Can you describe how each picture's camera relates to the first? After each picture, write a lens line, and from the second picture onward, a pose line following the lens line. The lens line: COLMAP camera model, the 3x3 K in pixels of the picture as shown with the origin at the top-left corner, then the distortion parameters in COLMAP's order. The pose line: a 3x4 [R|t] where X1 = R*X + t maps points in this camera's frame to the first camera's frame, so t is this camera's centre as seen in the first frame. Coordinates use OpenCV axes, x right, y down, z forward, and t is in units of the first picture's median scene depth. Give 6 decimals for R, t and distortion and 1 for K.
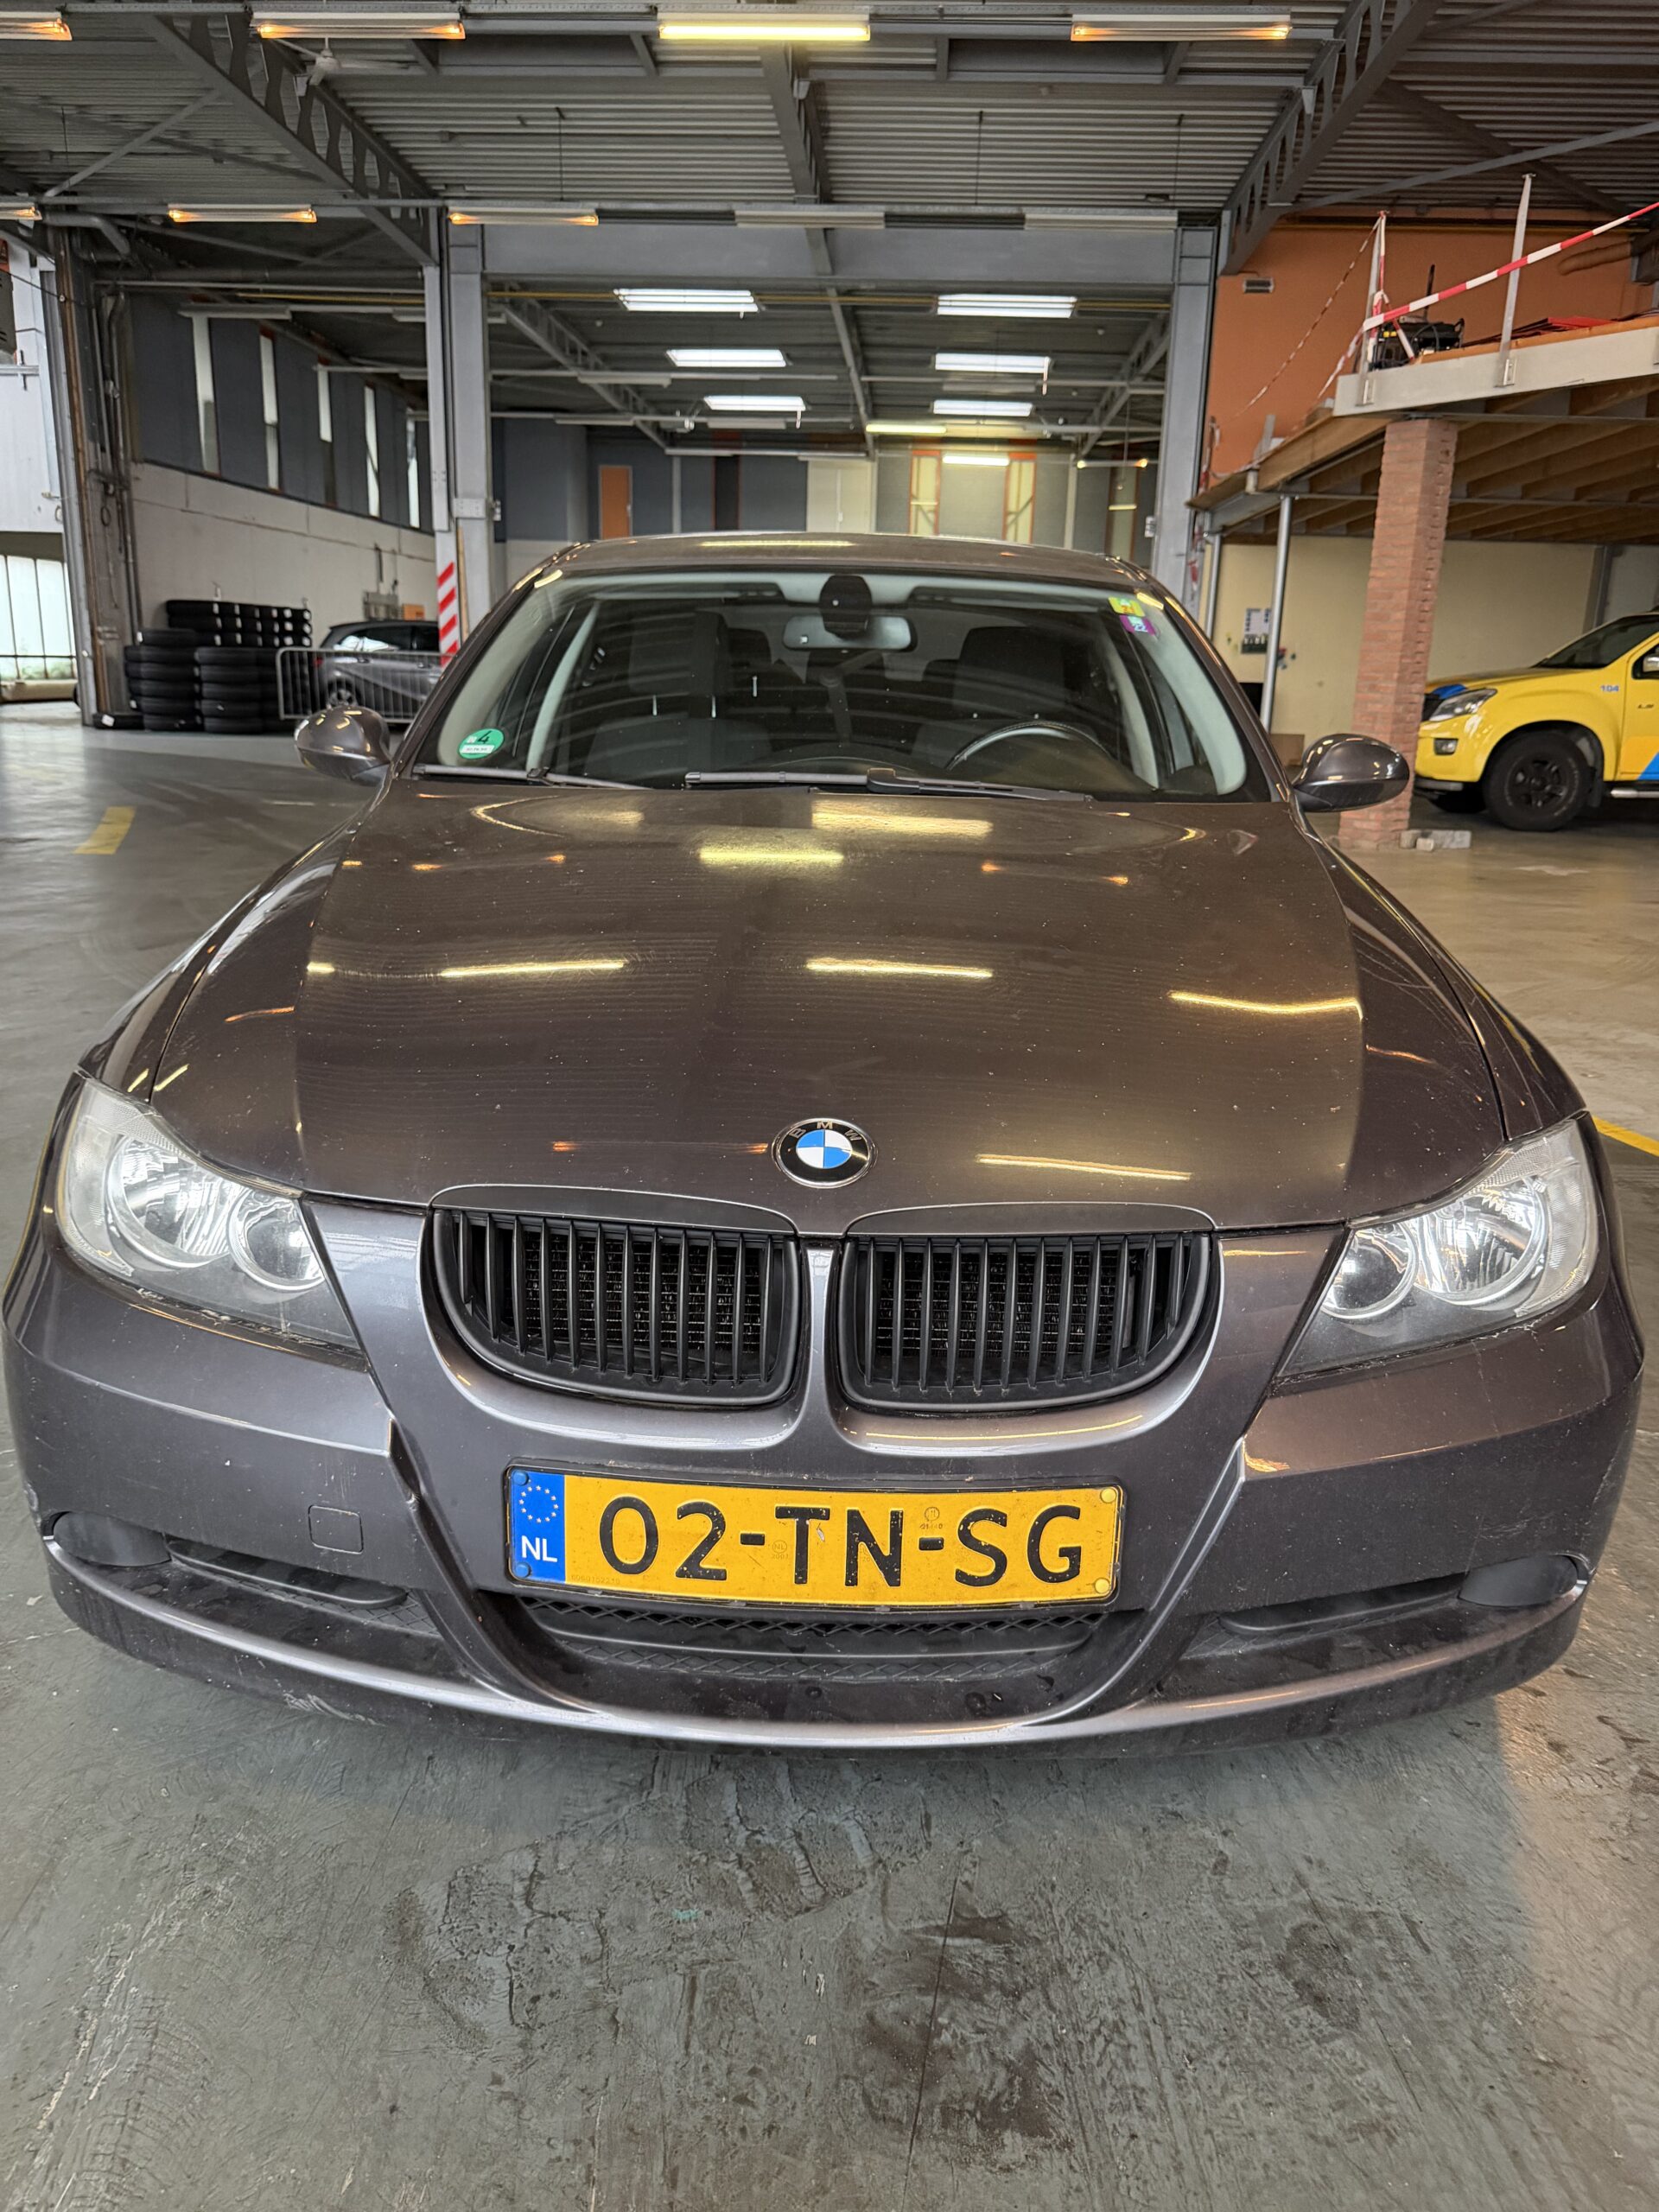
lens RADIAL K [[1574.2, 0, 832.0], [0, 1574.2, 1129.0], [0, 0, 1]] dist [-0.003443, -0.007833]
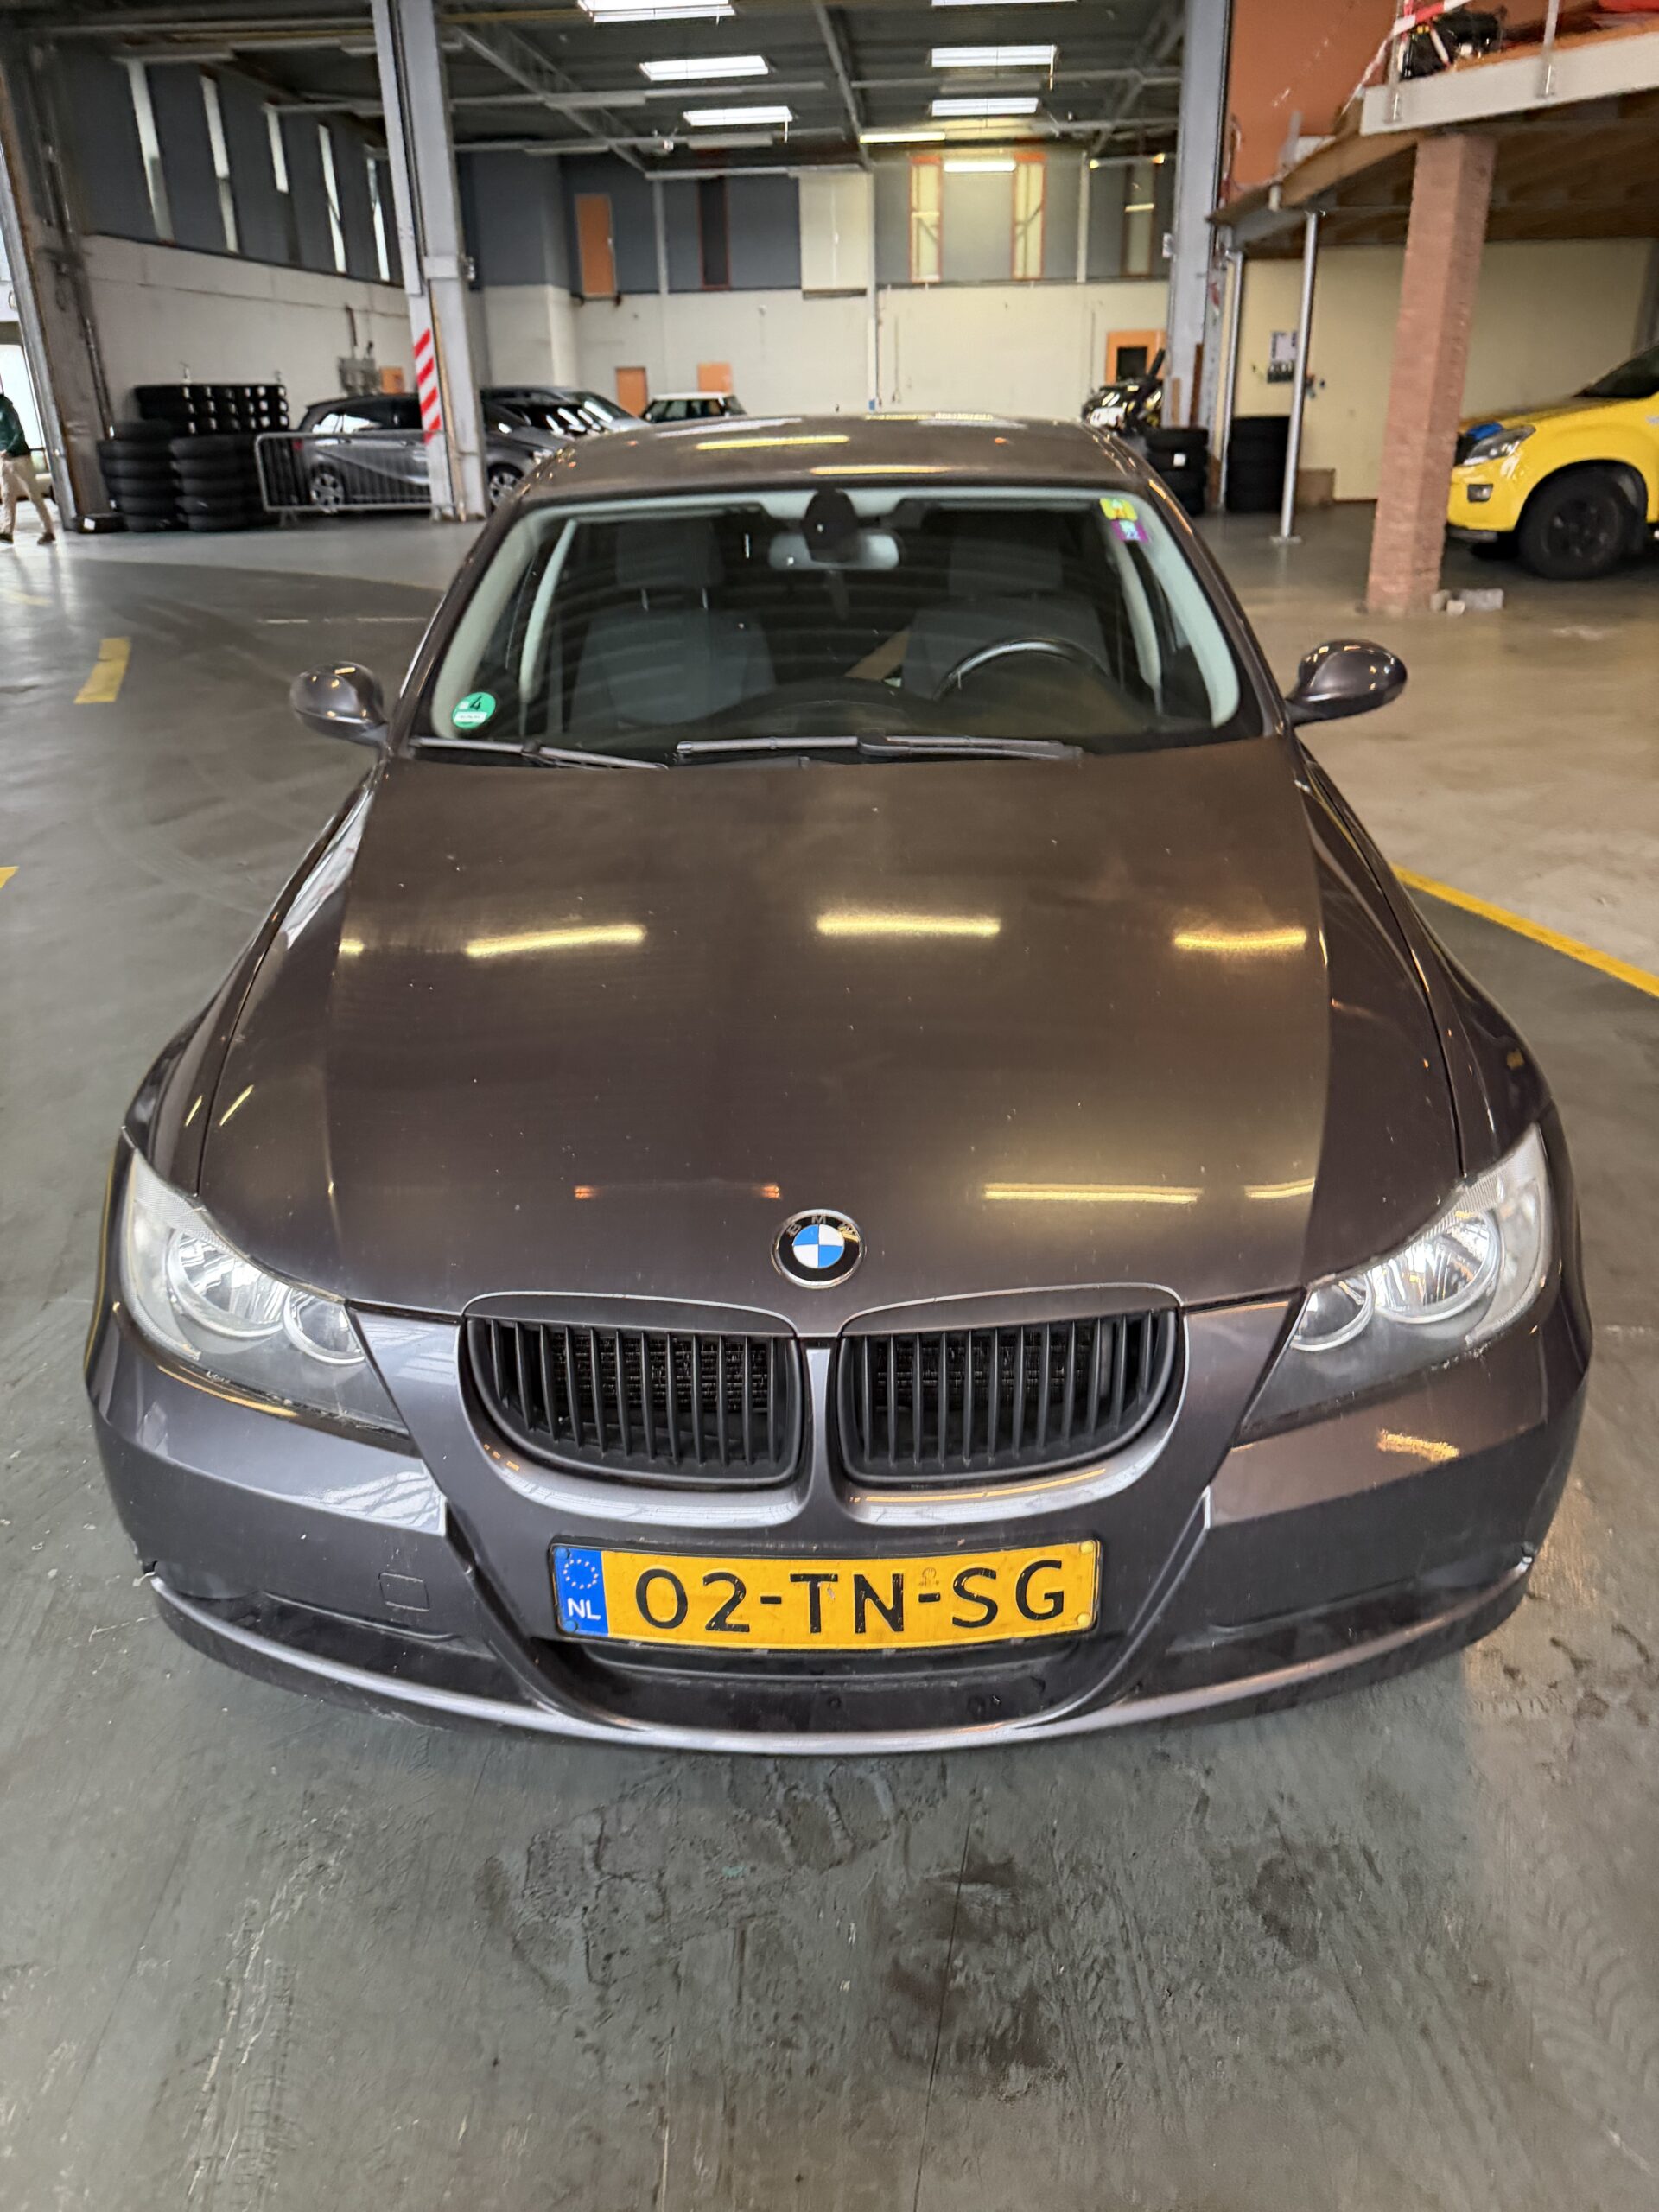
lens RADIAL K [[1574.2, 0, 832.0], [0, 1574.2, 1129.0], [0, 0, 1]] dist [-0.003443, -0.007833]
pose [[0.998701, -0.044632, -0.024595, 0.030420], [0.047933, 0.986587, 0.156037, -0.207746], [0.017301, -0.157013, 0.987445, -0.051047]]
